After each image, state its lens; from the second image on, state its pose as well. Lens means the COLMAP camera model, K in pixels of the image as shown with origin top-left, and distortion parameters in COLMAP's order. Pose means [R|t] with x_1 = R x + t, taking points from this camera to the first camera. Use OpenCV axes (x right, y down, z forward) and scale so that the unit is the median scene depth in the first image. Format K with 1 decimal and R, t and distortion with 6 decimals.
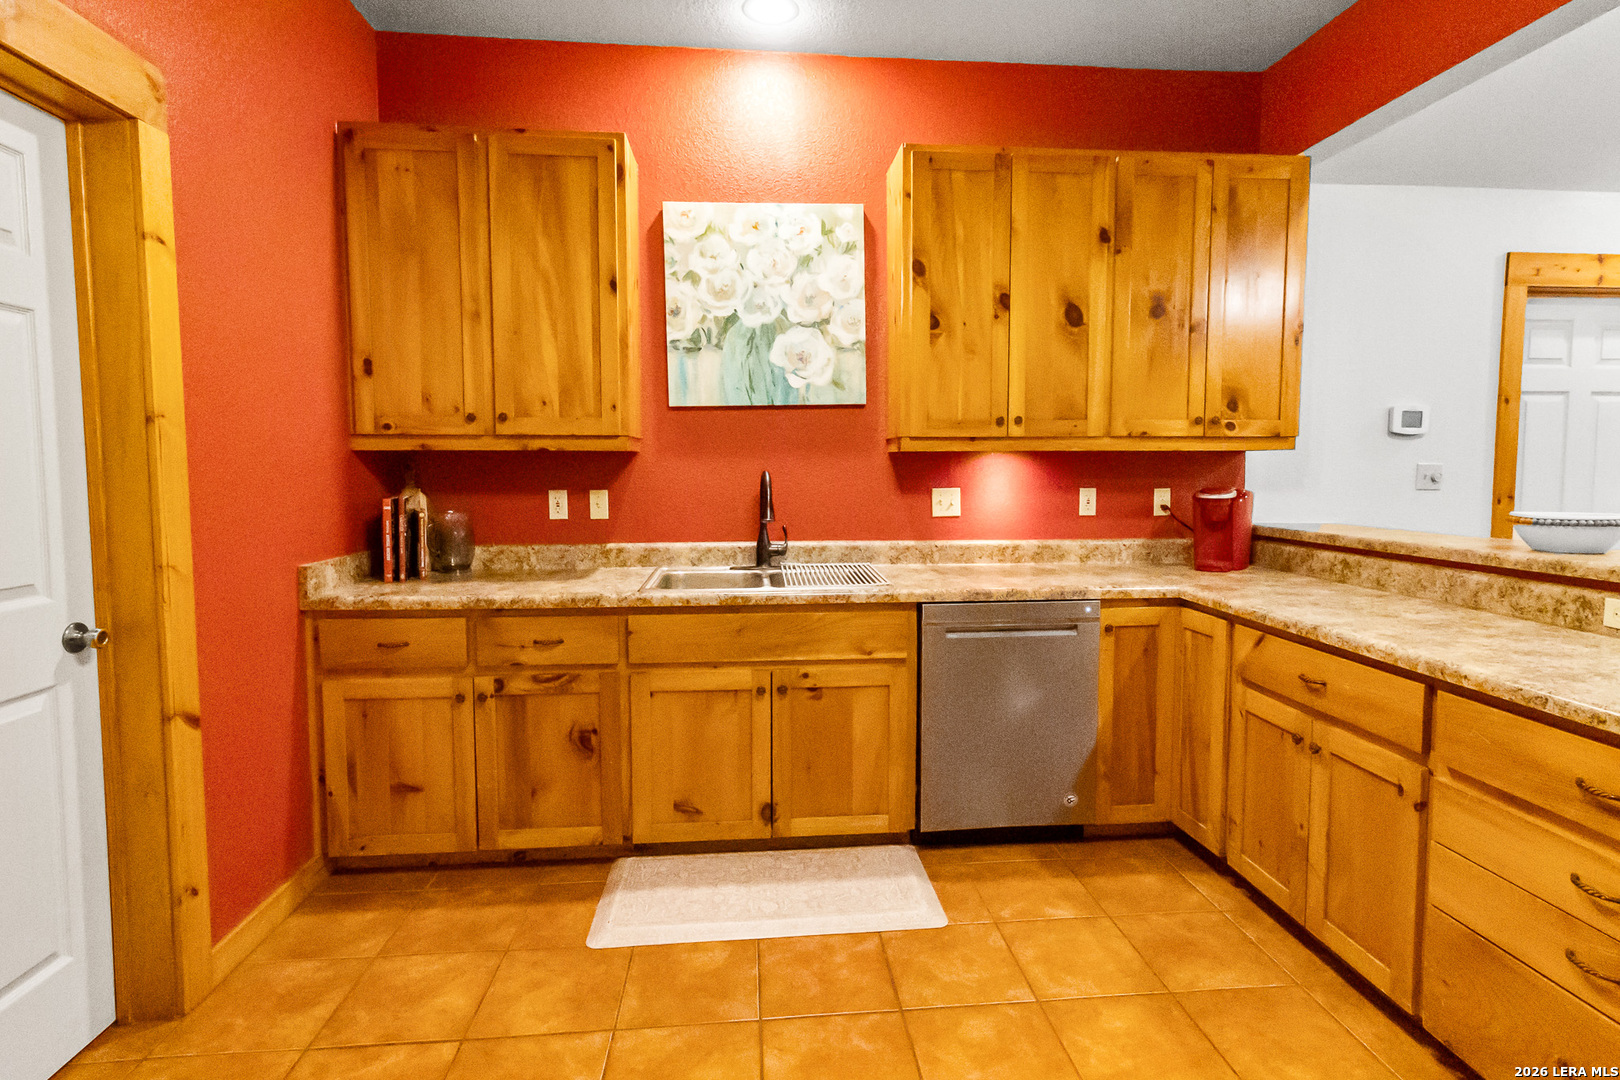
lens RADIAL K [[776.3, 0, 818.7], [0, 776.3, 516.6], [0, 0, 1]] dist [-0.005542, 0.000222]
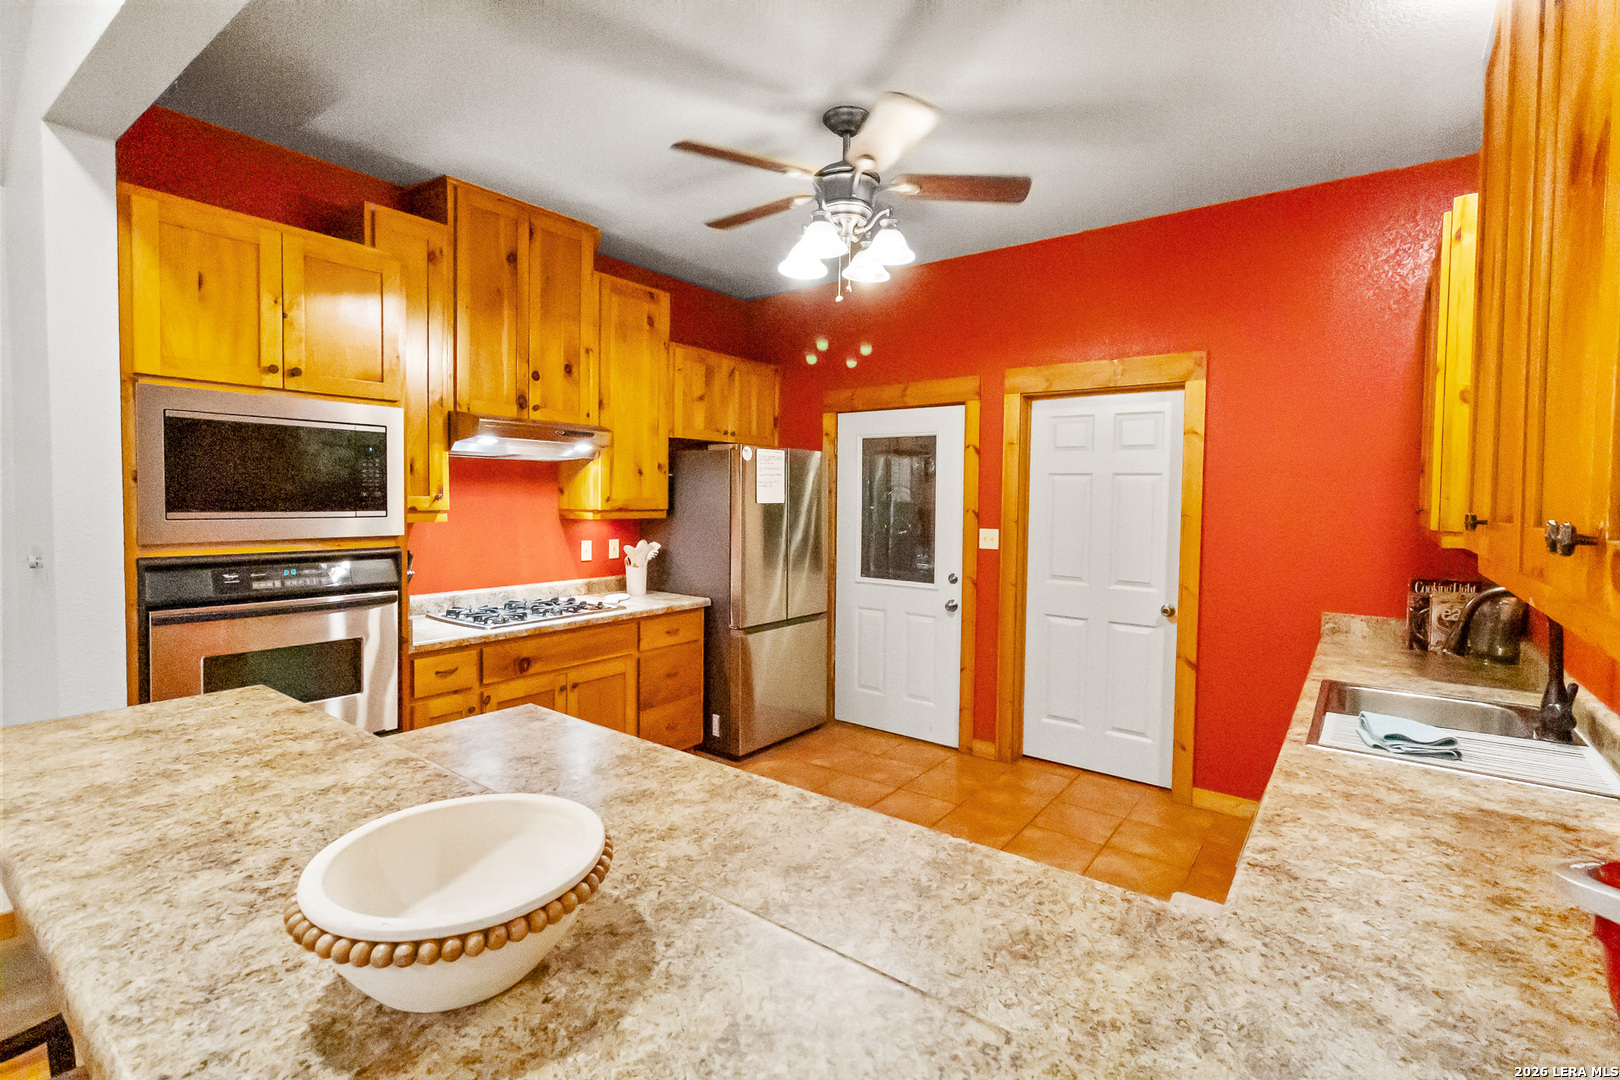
lens RADIAL K [[776.3, 0, 808.3], [0, 776.3, 526.6], [0, 0, 1]] dist [-0.005542, 0.000222]
pose [[-0.657689, 0.022502, -0.752954, 0.842343], [-0.065728, 0.994027, 0.087119, -0.126962], [0.750417, 0.106787, -0.652282, 0.948416]]
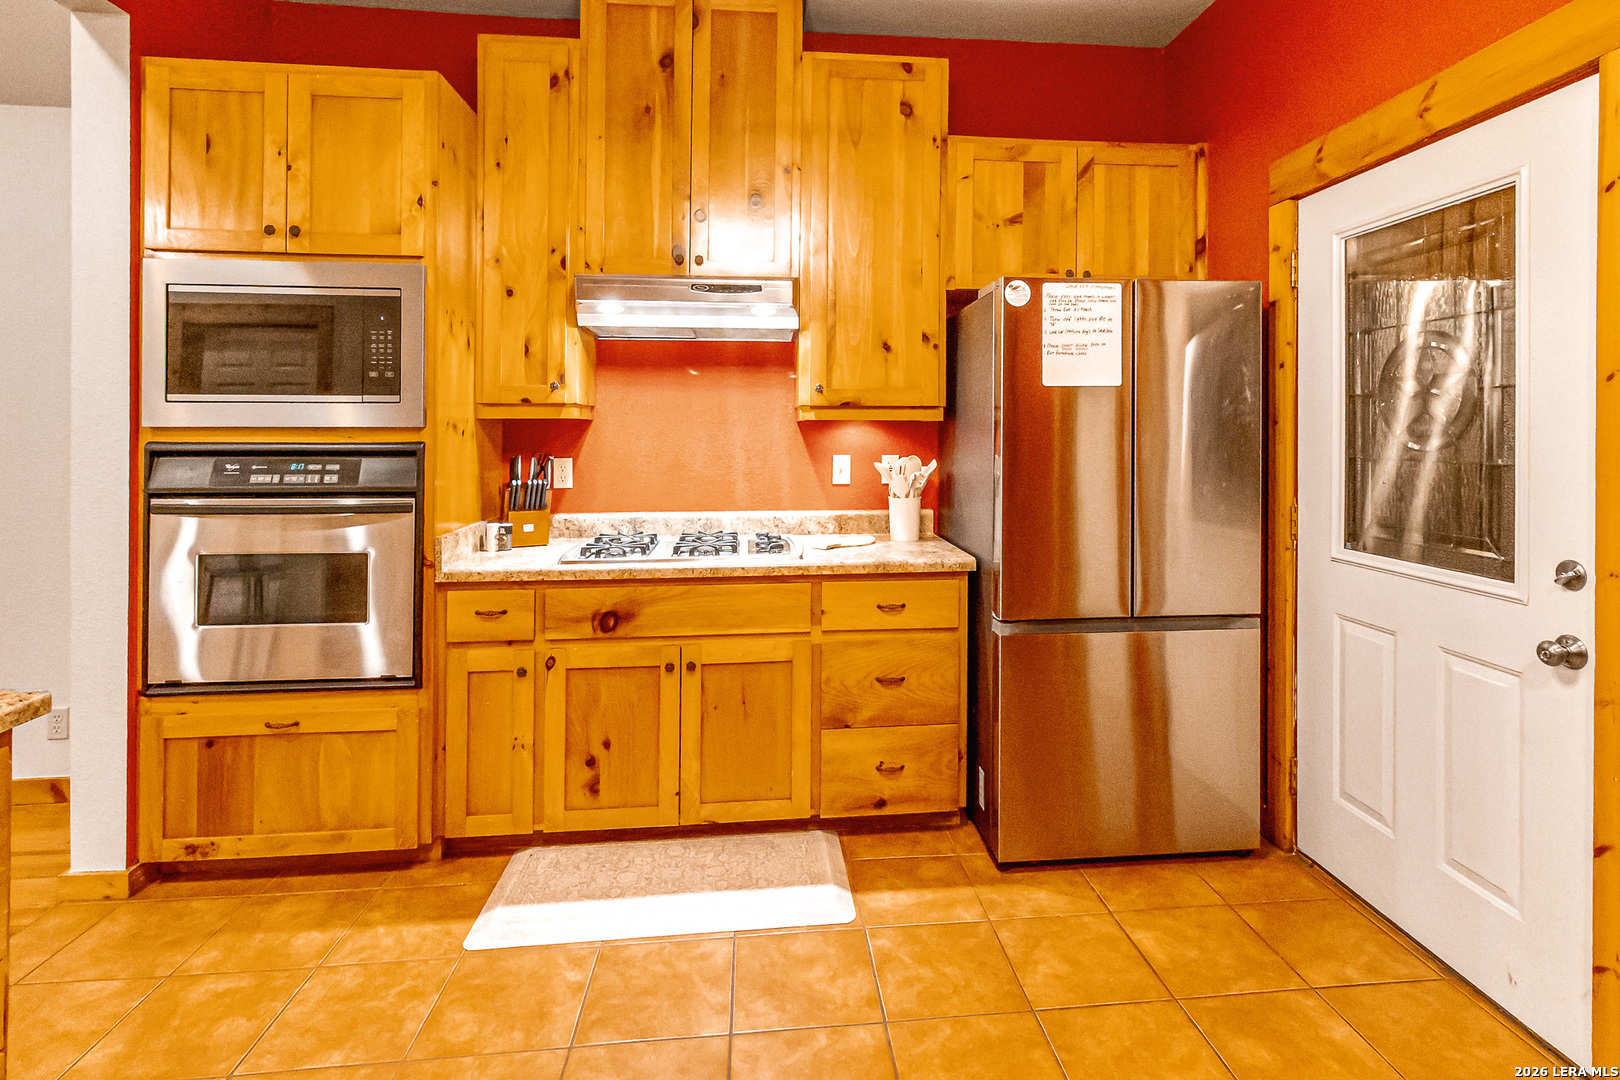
lens RADIAL K [[776.3, 0, 850.8], [0, 776.3, 438.0], [0, 0, 1]] dist [-0.005542, 0.000222]
pose [[-0.999859, -0.001518, -0.016699, 0.040138], [-0.002782, 0.997111, 0.075907, -0.045857], [0.016536, 0.075943, -0.996975, 0.692340]]
